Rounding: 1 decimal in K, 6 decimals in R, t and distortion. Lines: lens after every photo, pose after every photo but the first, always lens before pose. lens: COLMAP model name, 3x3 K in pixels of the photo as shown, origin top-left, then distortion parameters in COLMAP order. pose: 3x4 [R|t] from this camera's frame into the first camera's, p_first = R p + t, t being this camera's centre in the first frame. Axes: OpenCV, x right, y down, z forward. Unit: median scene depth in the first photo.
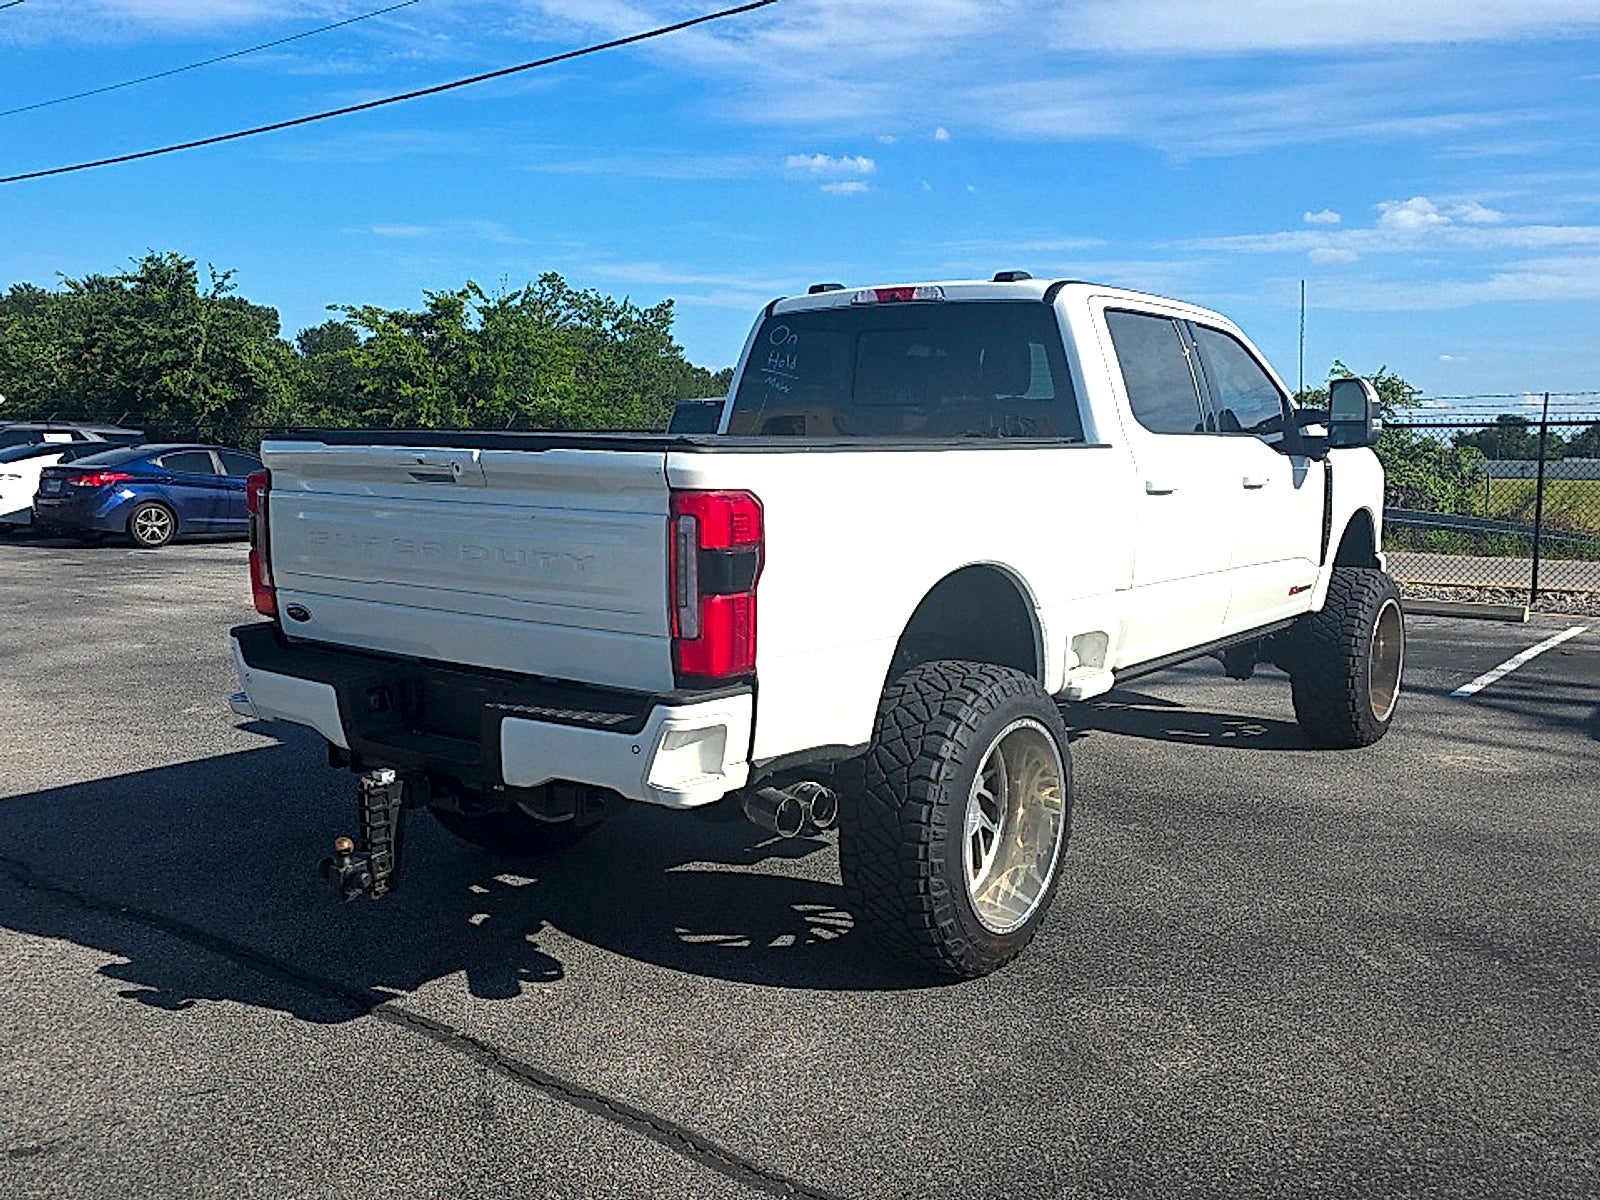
lens RADIAL K [[1439.9, 0, 791.3], [0, 1439.9, 607.1], [0, 0, 1]] dist [0.082251, -0.092541]
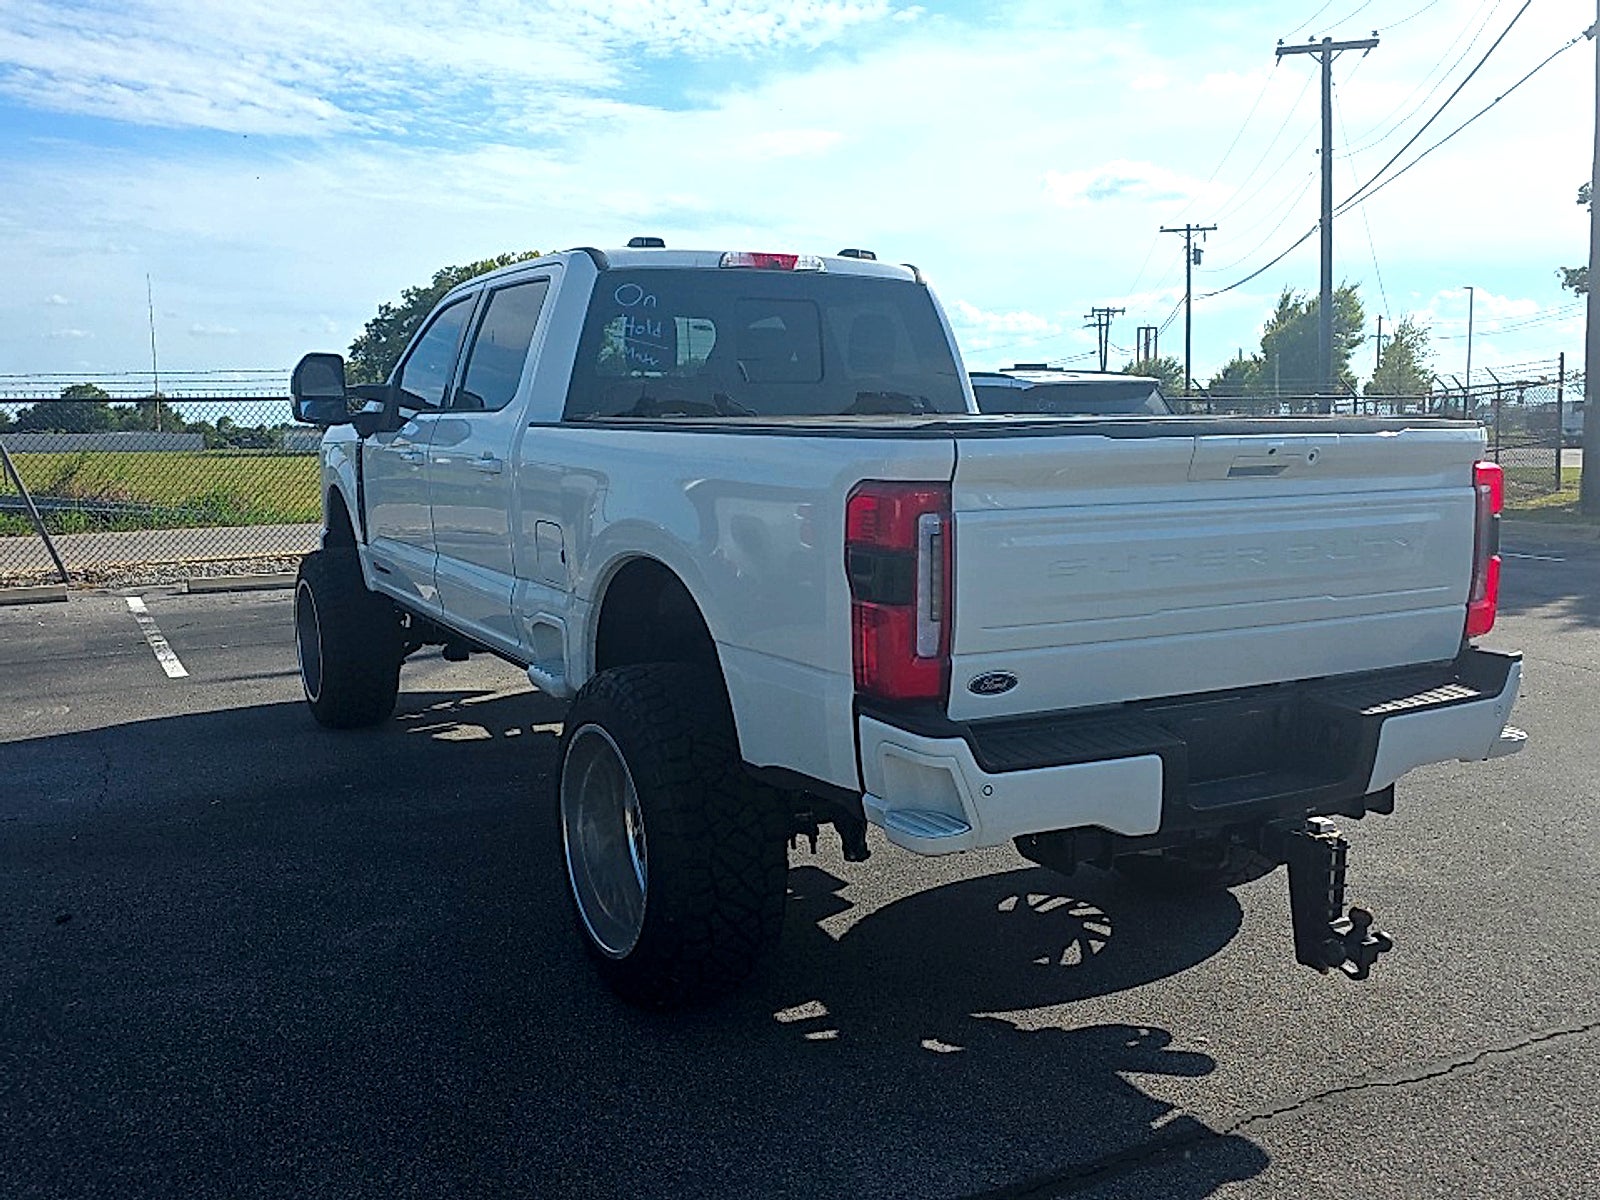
lens RADIAL K [[1439.9, 0, 791.3], [0, 1439.9, 607.1], [0, 0, 1]] dist [0.082251, -0.092541]
pose [[0.414466, -0.138309, 0.899494, -0.847262], [0.120395, 0.988030, 0.096448, -0.094332], [-0.902066, 0.068320, 0.426156, 0.671270]]
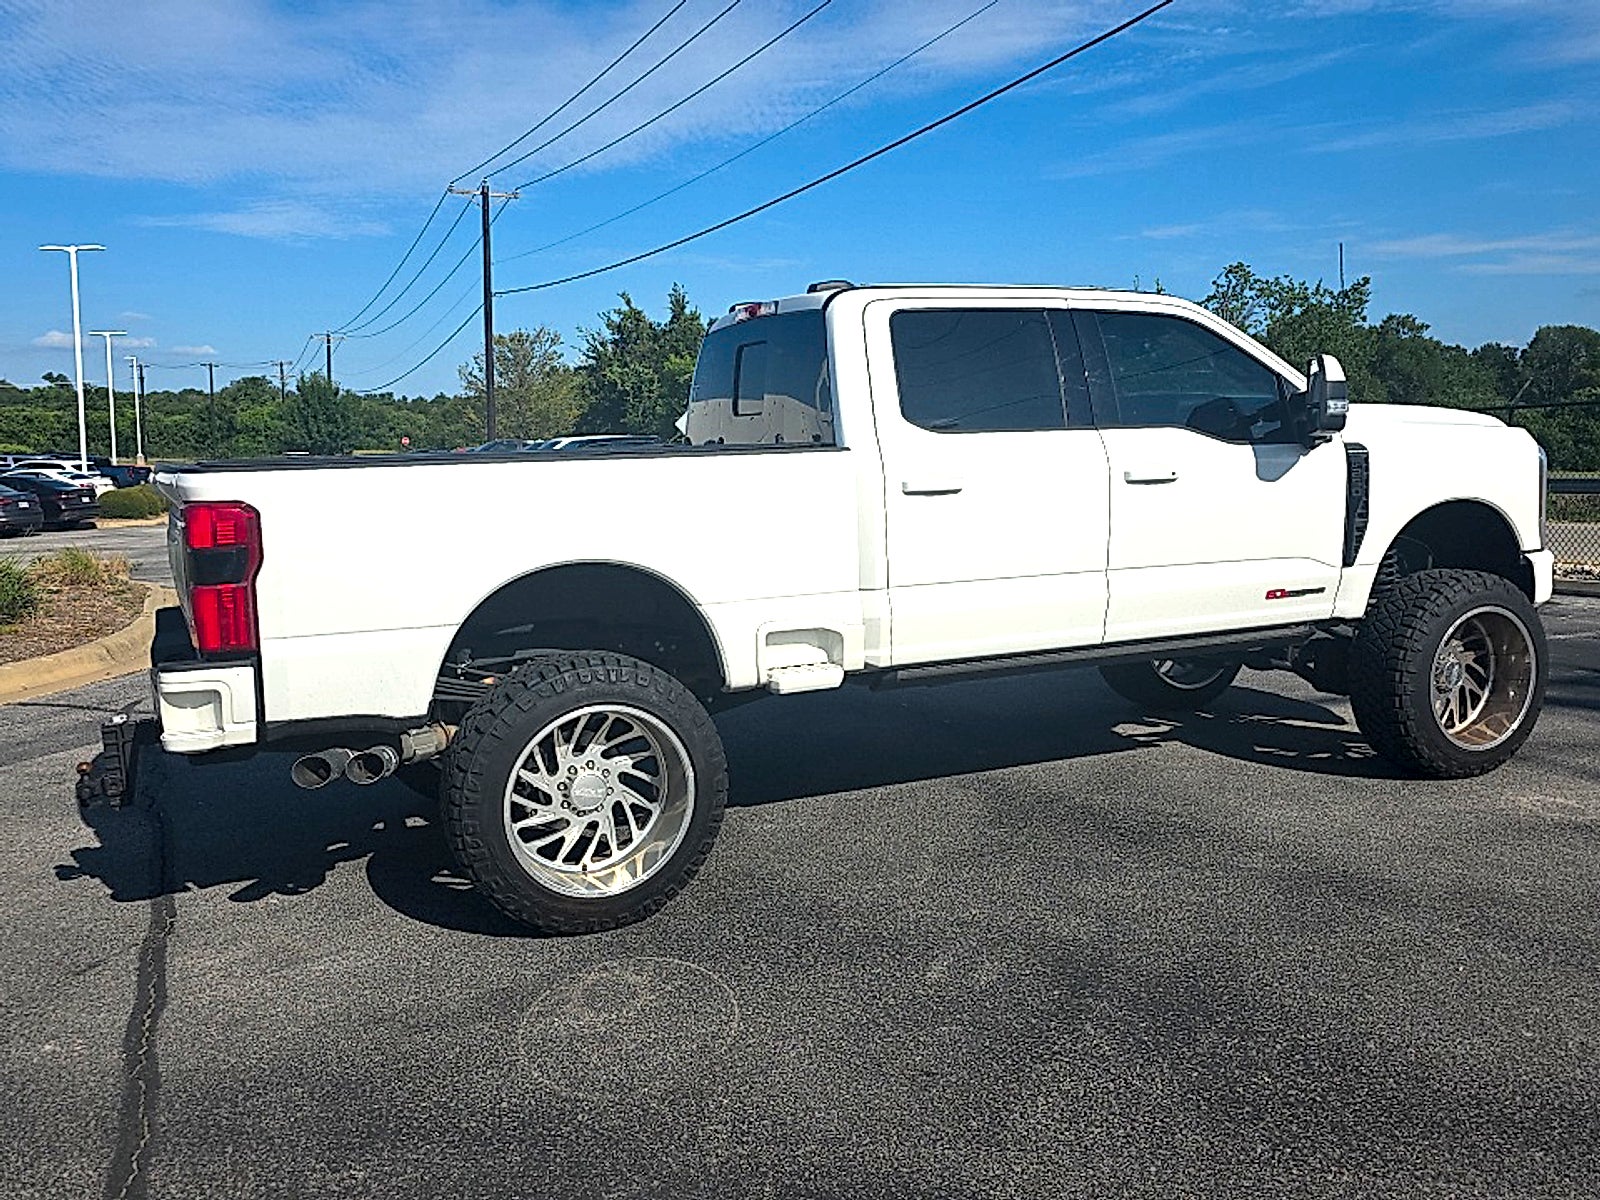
lens RADIAL K [[1436.4, 0, 803.9], [0, 1436.4, 600.4], [0, 0, 1]] dist [0.092586, -0.122851]
pose [[0.871548, 0.015503, -0.490065, 0.684570], [-0.017260, 0.999851, 0.000932, -0.004237], [0.490006, 0.007646, 0.871685, 0.099409]]
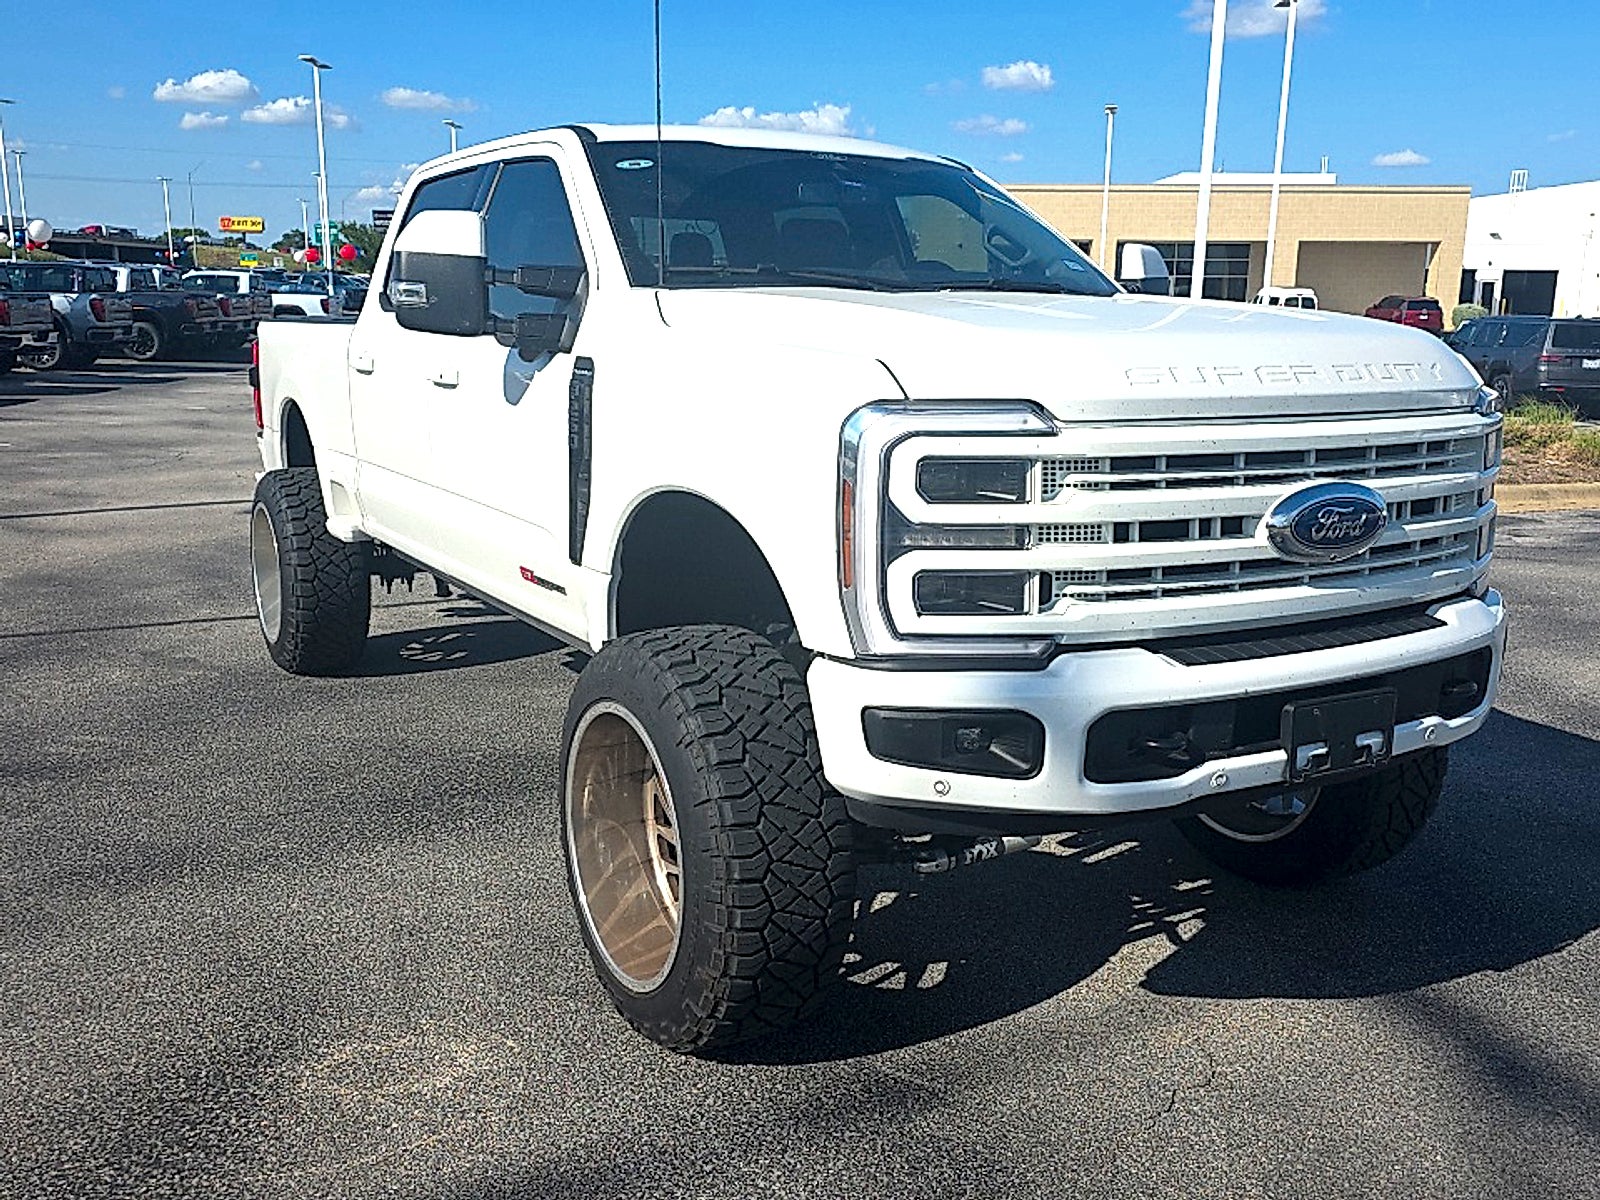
lens RADIAL K [[1449.9, 0, 822.9], [0, 1449.9, 592.6], [0, 0, 1]] dist [0.086211, -0.113699]
pose [[-0.396843, 0.150164, -0.905520, 1.091855], [-0.130780, 0.967212, 0.217709, -0.195638], [0.908522, 0.204820, -0.364192, 1.727488]]
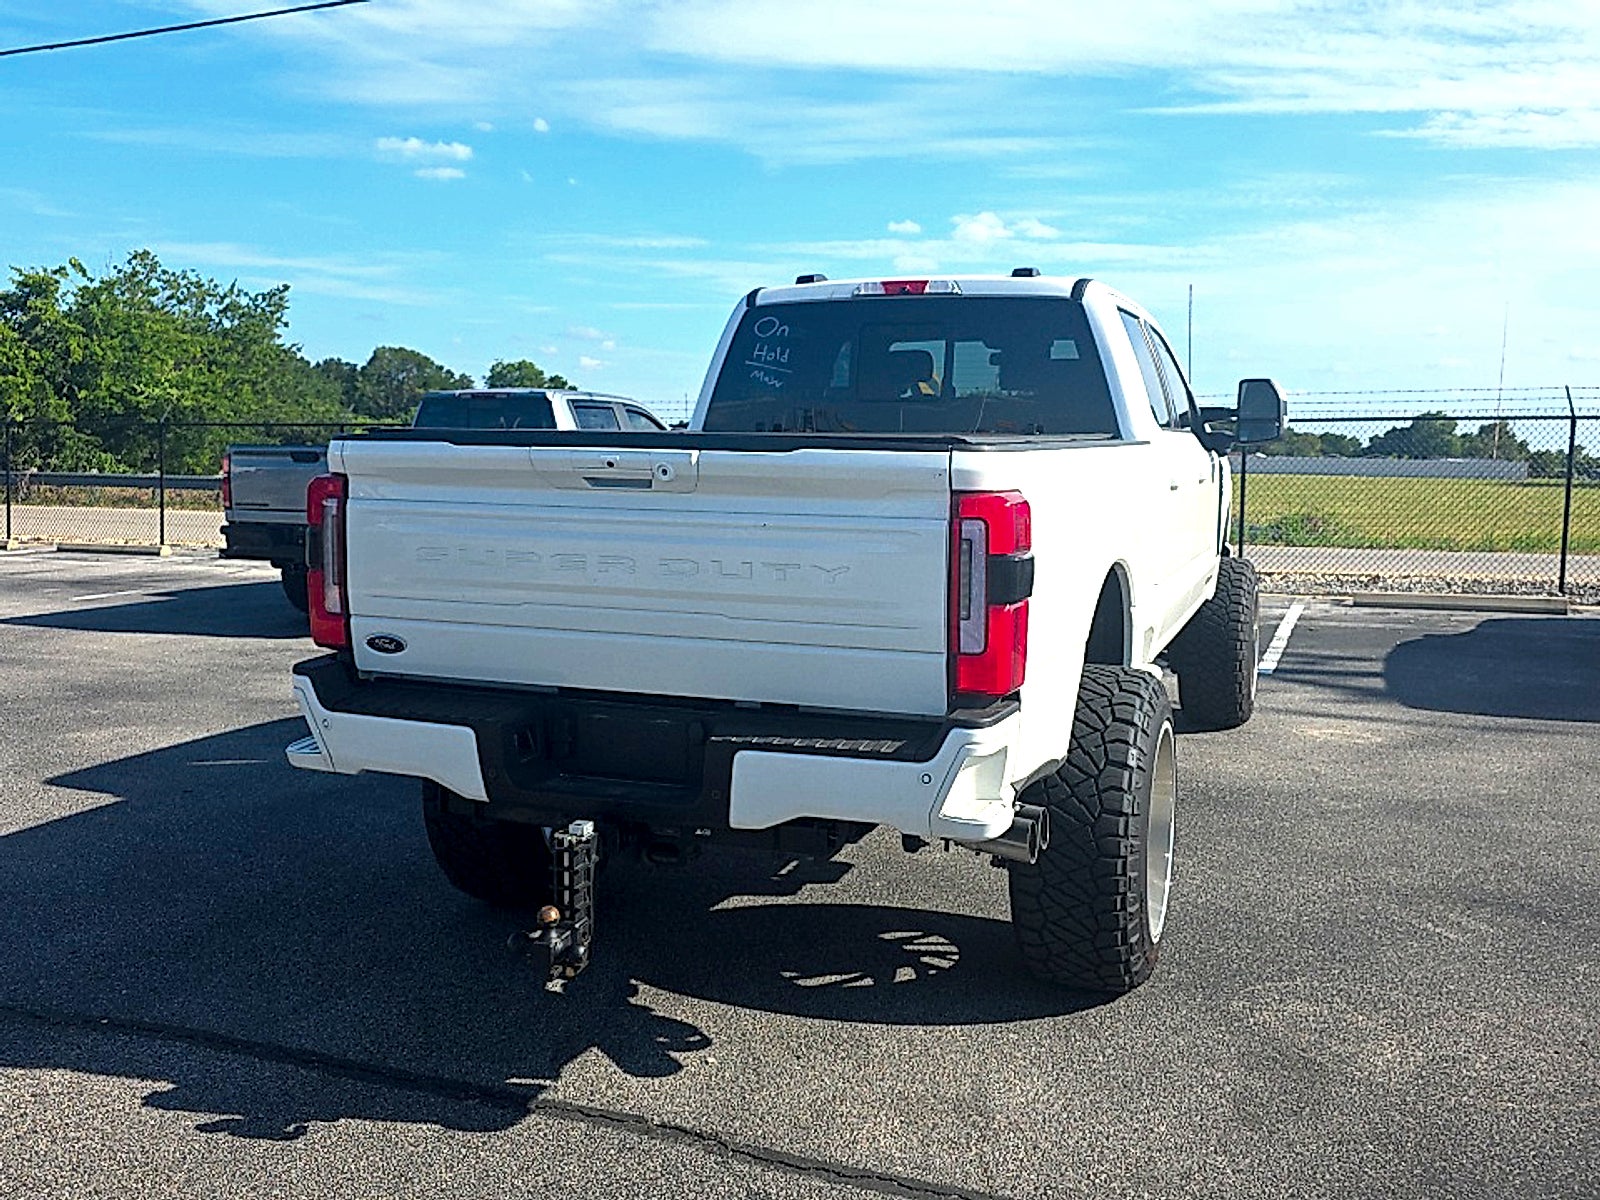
lens RADIAL K [[1459.1, 0, 822.3], [0, 1459.1, 559.5], [0, 0, 1]] dist [0.085052, -0.110295]
pose [[0.958984, -0.026654, 0.282206, -0.281944], [0.035264, 0.999053, -0.025474, -0.011997], [-0.281260, 0.034381, 0.959016, 0.089315]]
